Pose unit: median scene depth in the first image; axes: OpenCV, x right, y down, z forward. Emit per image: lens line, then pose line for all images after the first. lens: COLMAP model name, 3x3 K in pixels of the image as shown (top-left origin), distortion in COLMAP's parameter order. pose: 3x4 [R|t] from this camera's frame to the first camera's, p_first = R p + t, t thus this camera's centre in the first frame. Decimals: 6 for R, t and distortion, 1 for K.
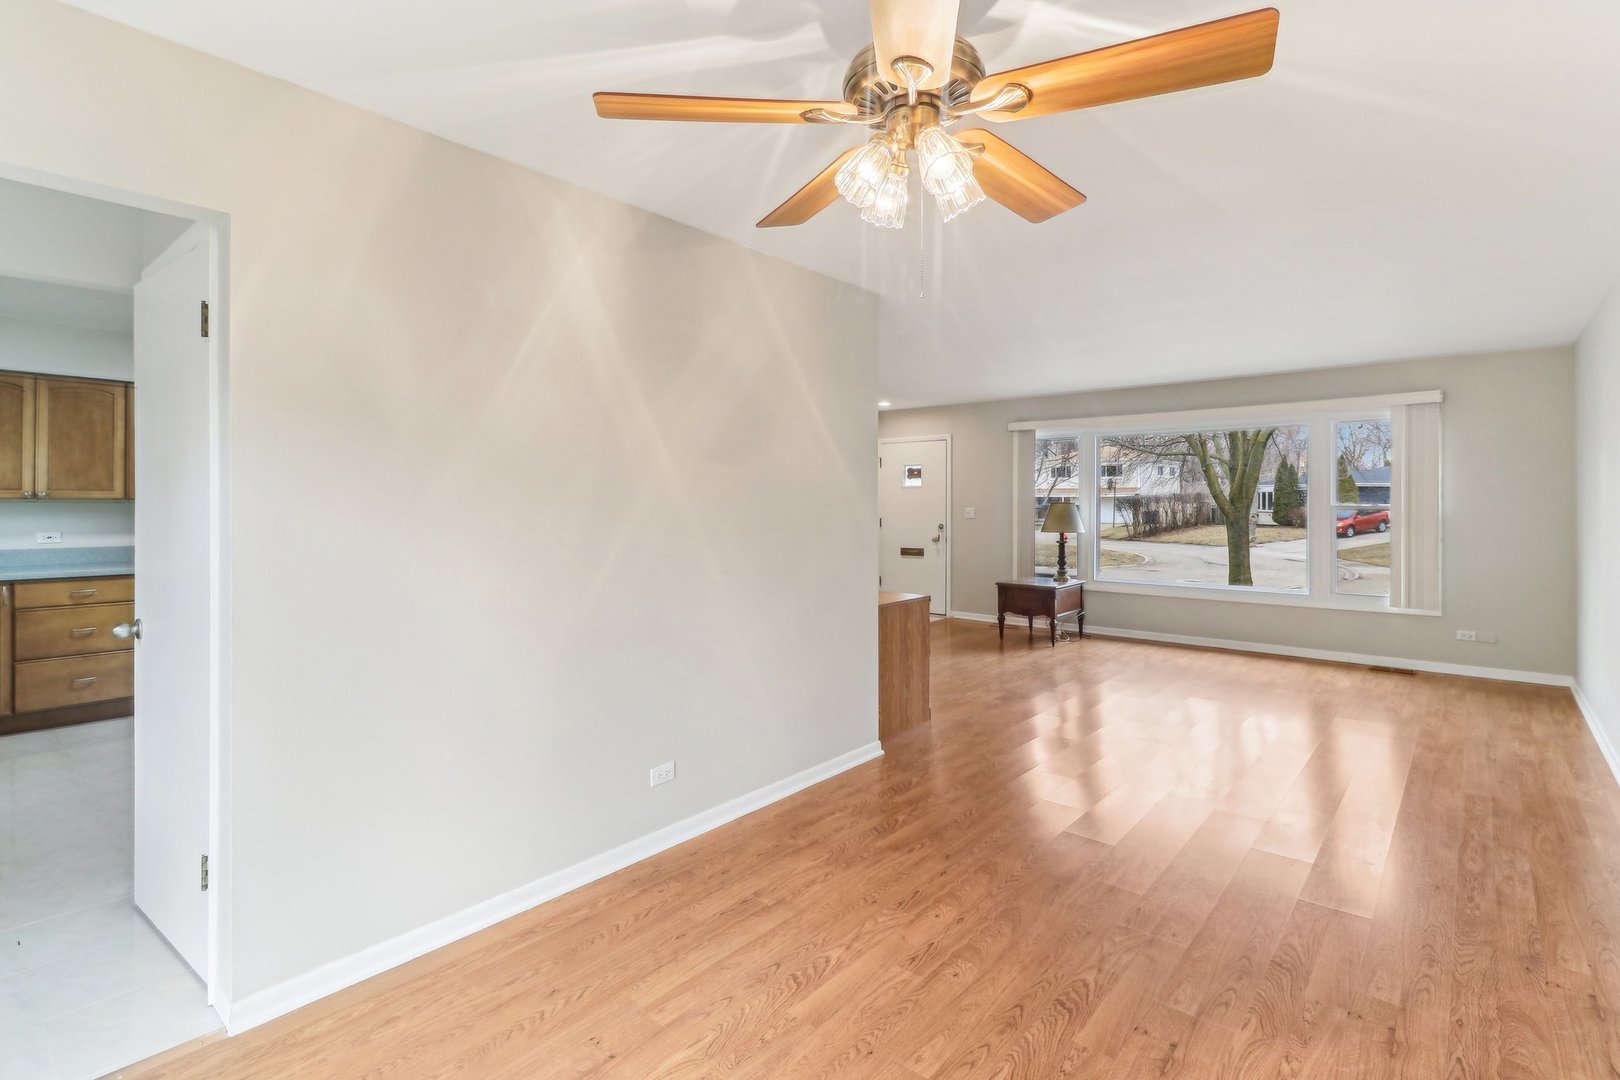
lens RADIAL K [[769.8, 0, 803.9], [0, 769.8, 503.2], [0, 0, 1]] dist [0.019201, -0.008334]
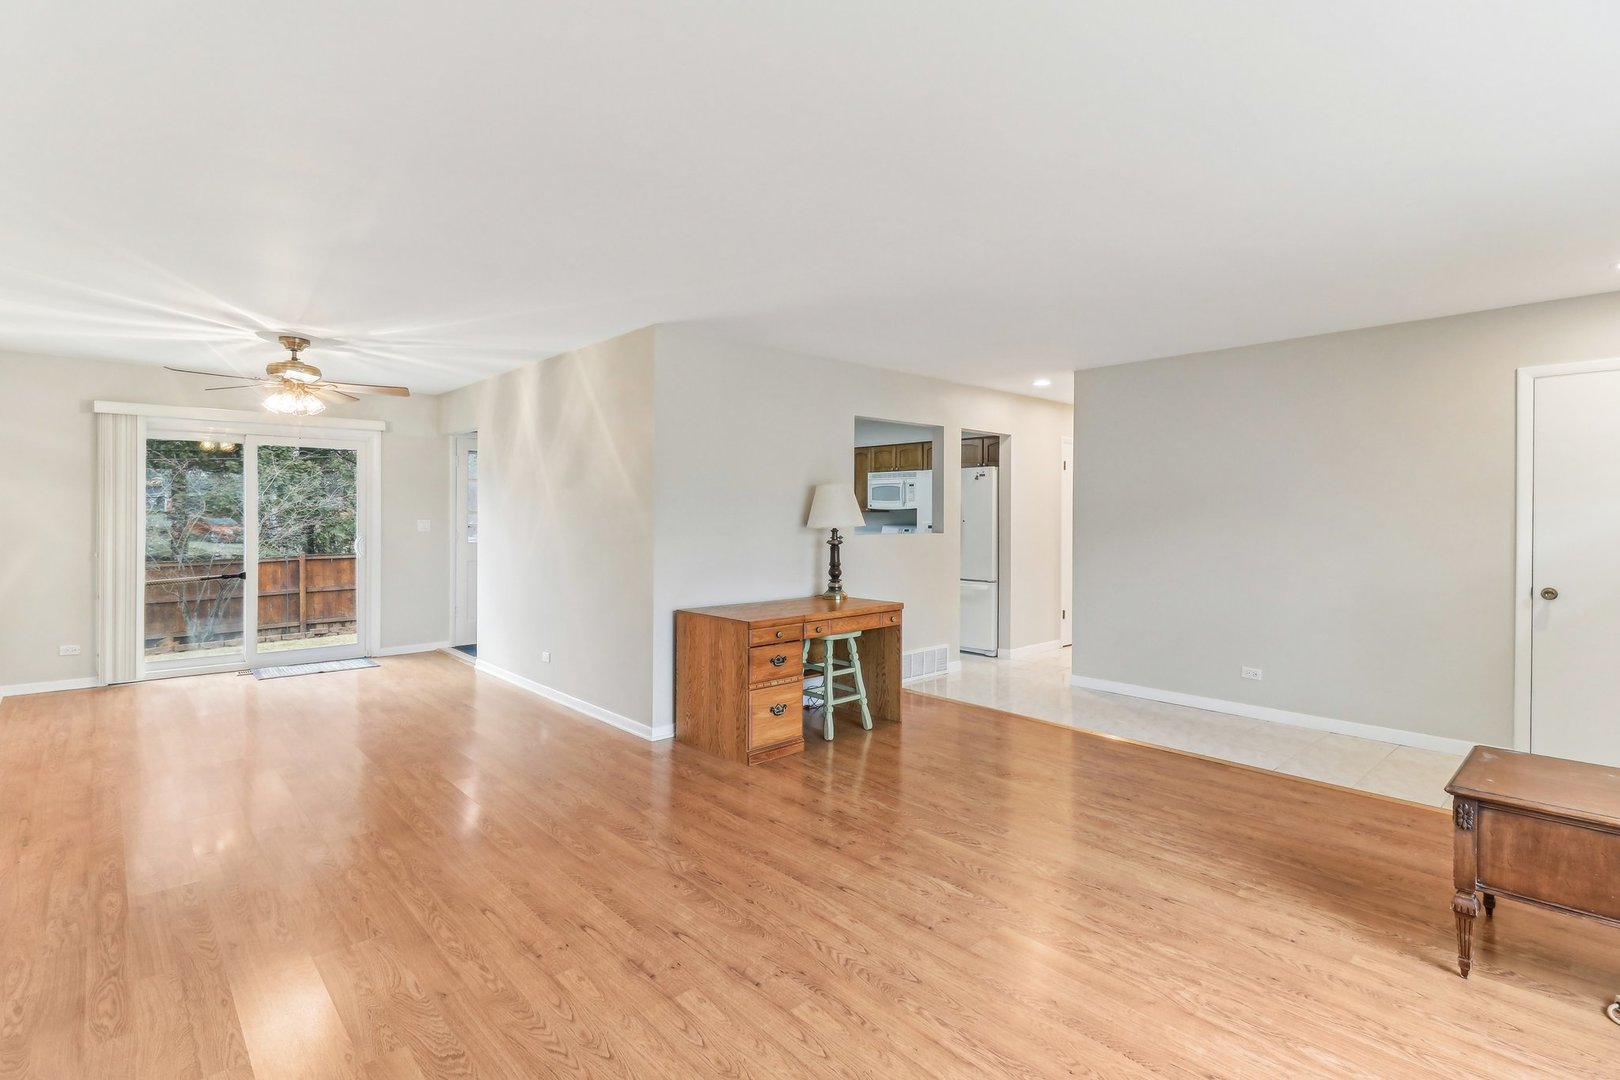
lens RADIAL K [[769.8, 0, 797.8], [0, 769.8, 526.2], [0, 0, 1]] dist [0.019201, -0.008334]
pose [[-0.125970, 0.017239, -0.991884, 0.580365], [-0.004775, 0.999827, 0.017984, -0.001382], [0.992023, 0.007001, -0.125866, 0.669396]]
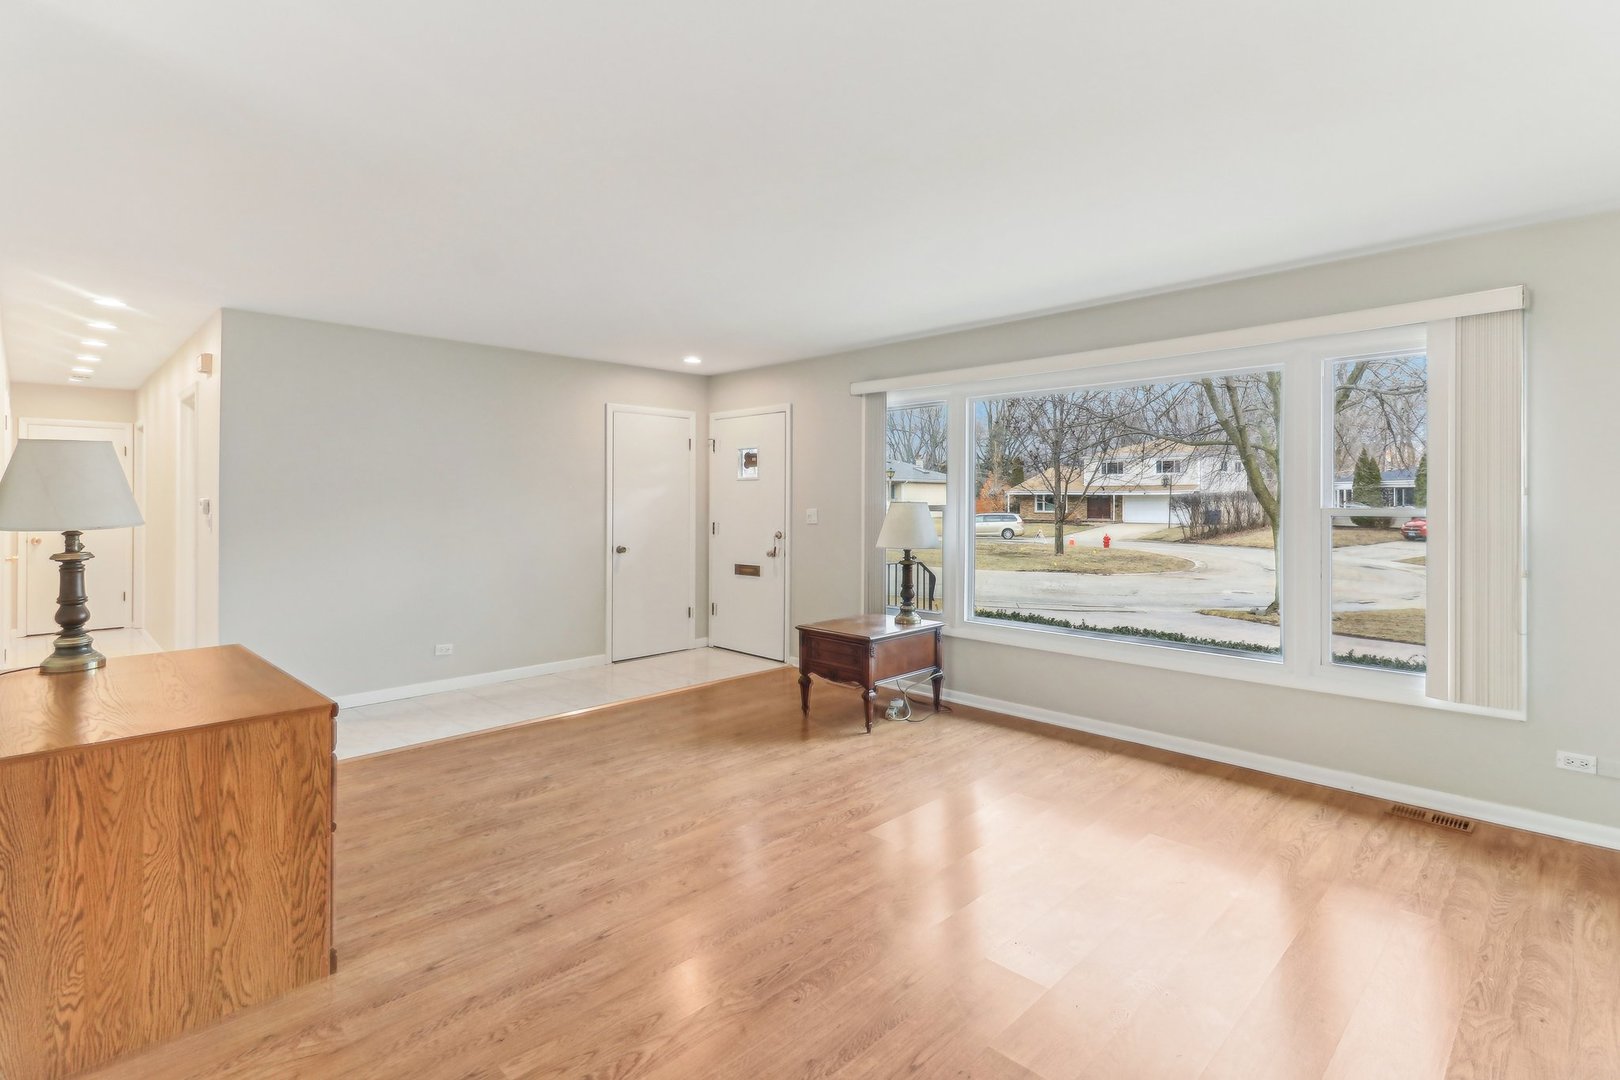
lens RADIAL K [[769.8, 0, 807.8], [0, 769.8, 495.6], [0, 0, 1]] dist [0.019201, -0.008334]
pose [[0.996940, 0.001106, -0.078168, 0.277574], [-0.001673, 0.999973, -0.007183, -0.000589], [0.078158, 0.007292, 0.996914, 0.321373]]
